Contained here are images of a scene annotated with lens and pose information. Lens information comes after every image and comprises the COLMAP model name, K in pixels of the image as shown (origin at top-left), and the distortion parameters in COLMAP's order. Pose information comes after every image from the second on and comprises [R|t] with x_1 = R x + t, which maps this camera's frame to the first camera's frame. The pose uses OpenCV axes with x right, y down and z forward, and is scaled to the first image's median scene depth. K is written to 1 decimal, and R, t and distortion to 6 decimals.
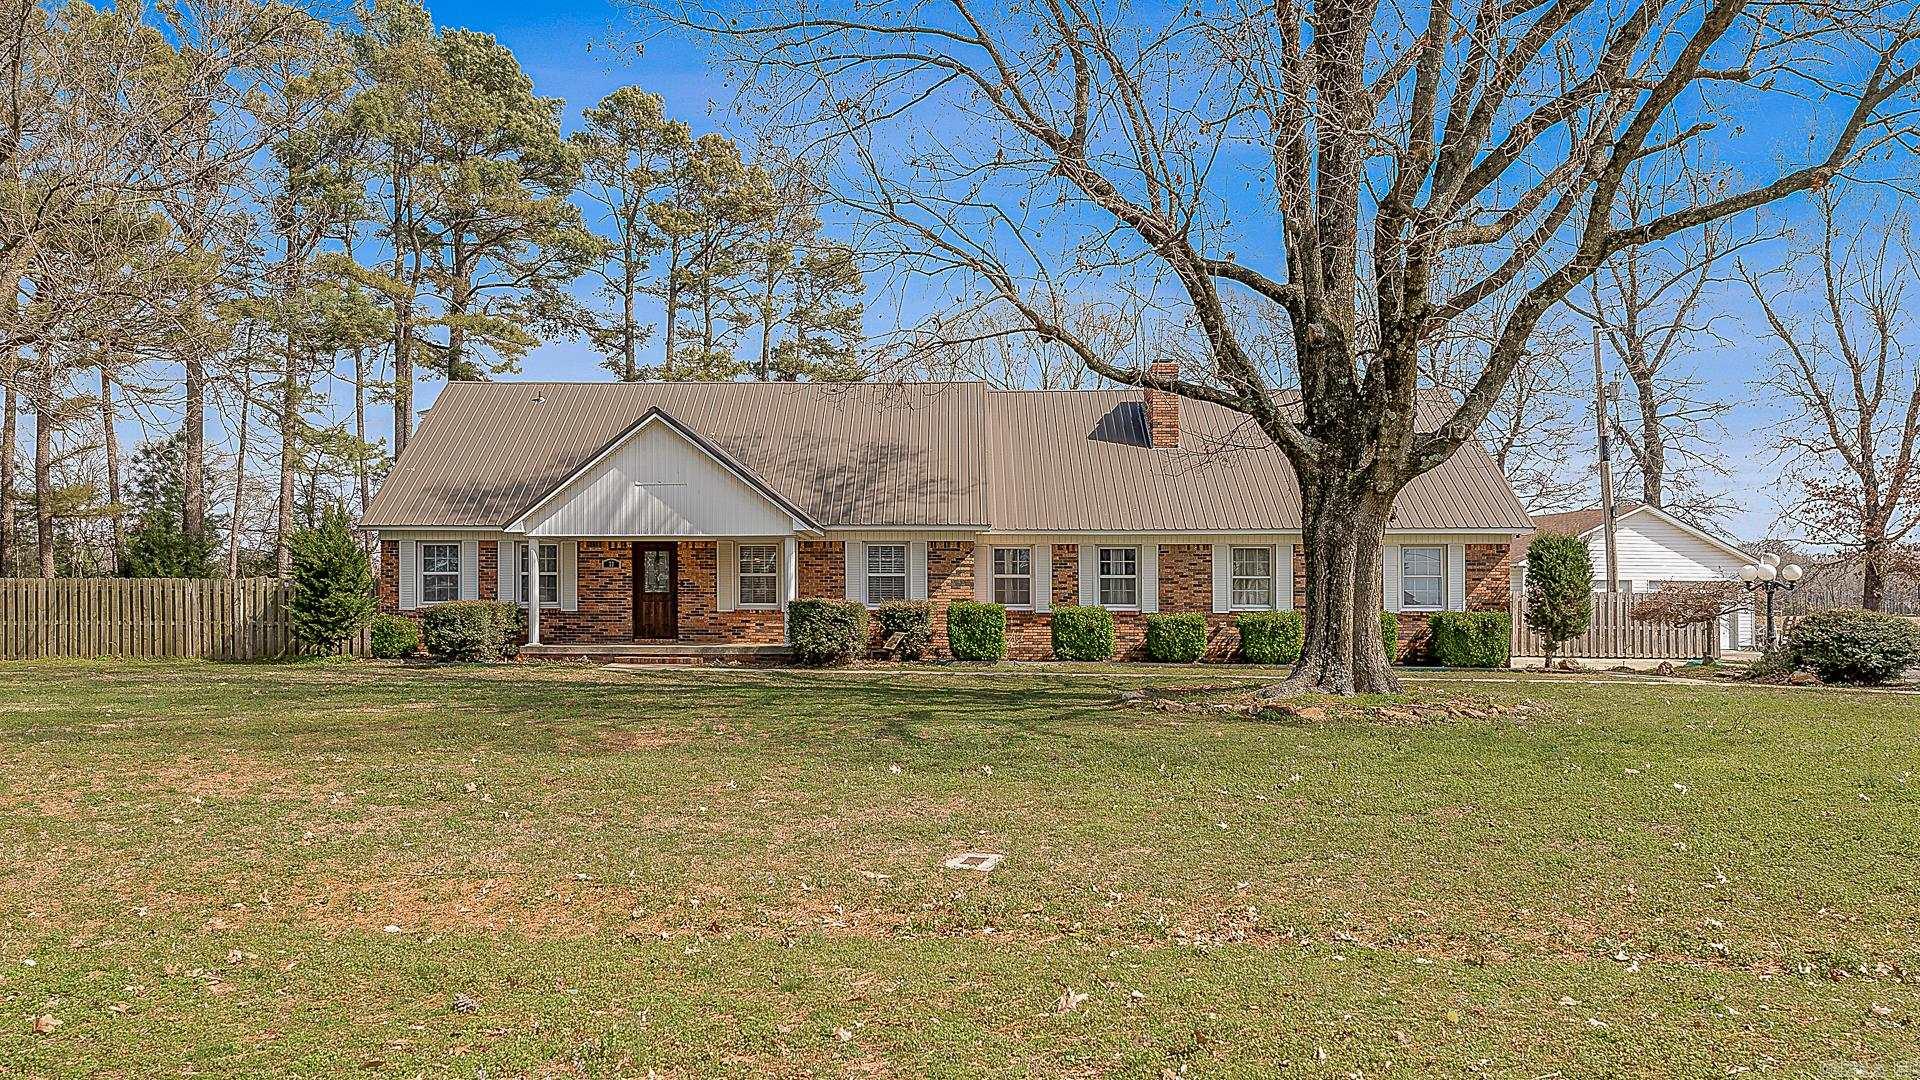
lens RADIAL K [[1314.7, 0, 953.5], [0, 1314.7, 549.1], [0, 0, 1]] dist [-0.000944, 0.000264]
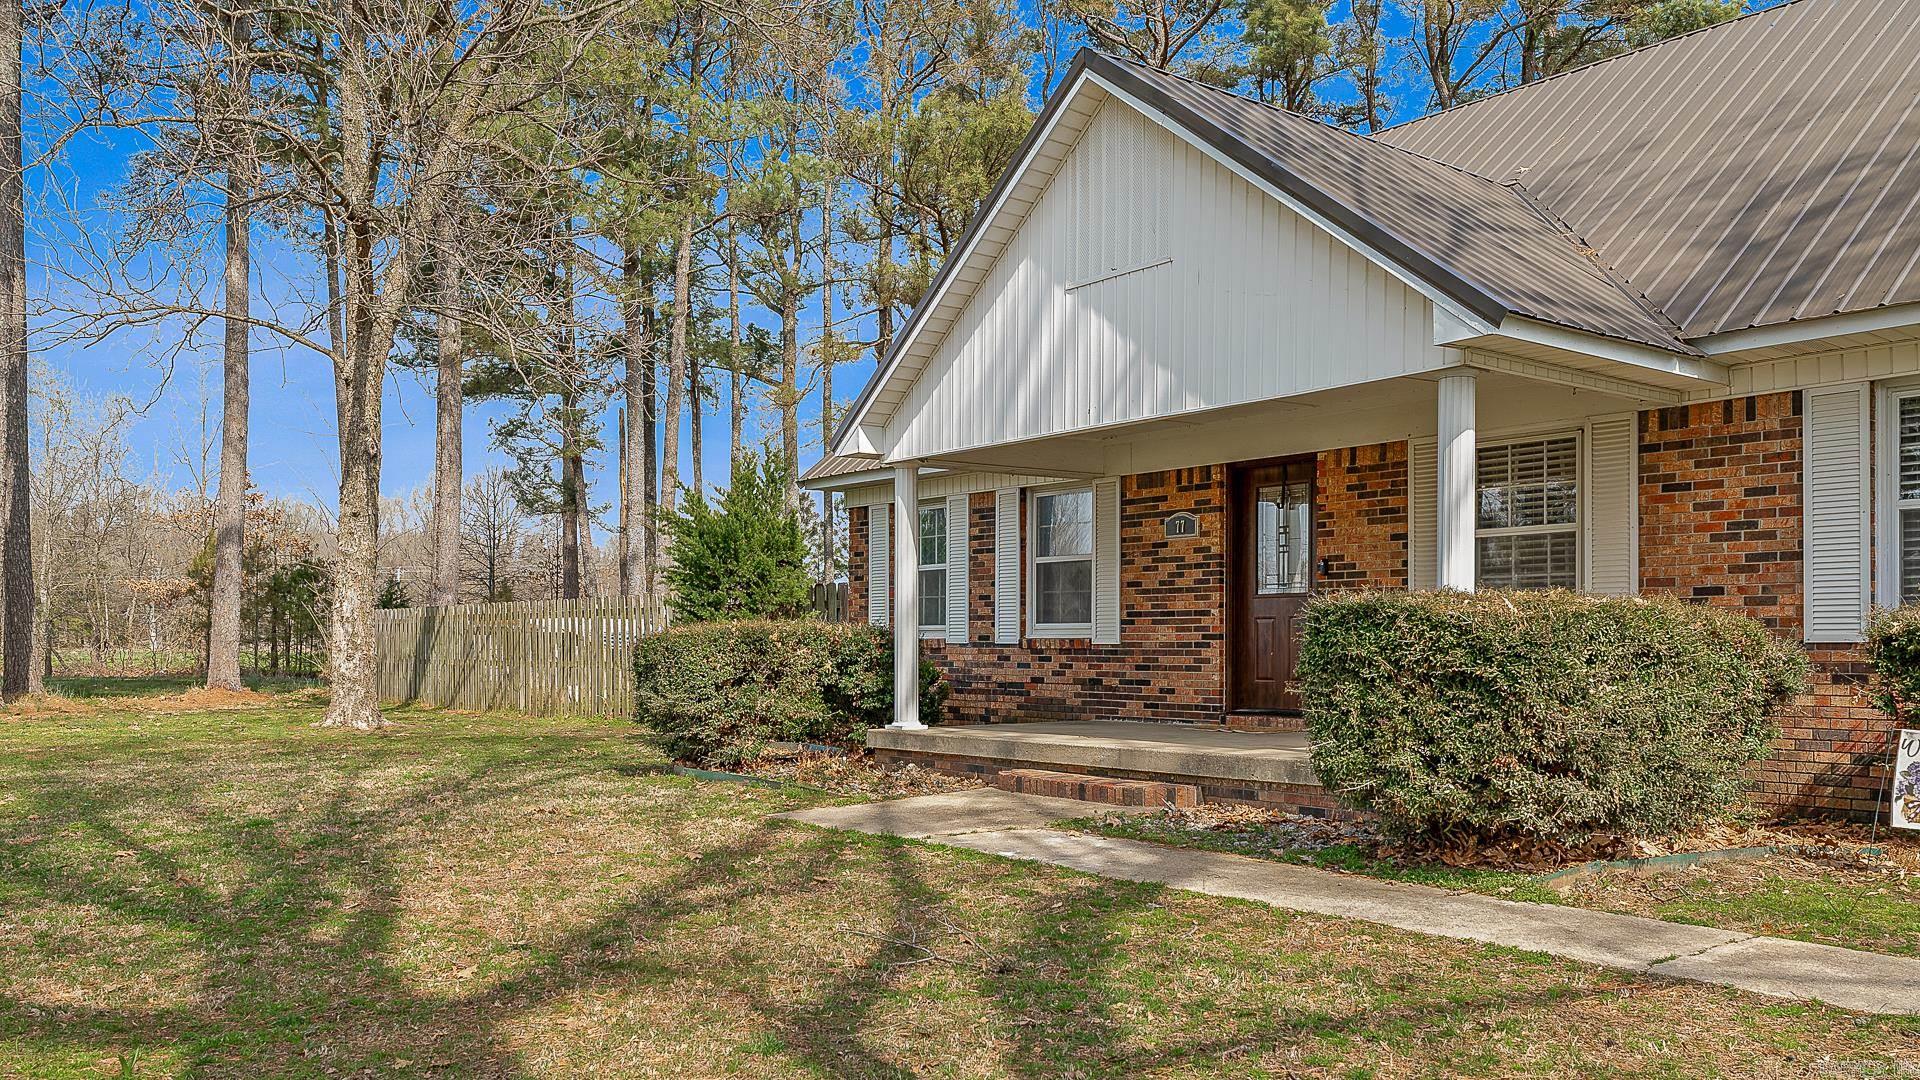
lens RADIAL K [[1526.6, 0, 957.5], [0, 1526.6, 552.9], [0, 0, 1]] dist [0.005411, 0.000234]
pose [[0.643982, -0.050322, -0.763384, 0.049573], [0.038690, 0.998700, -0.033195, 0.032330], [0.764062, -0.008158, 0.645091, 0.650378]]
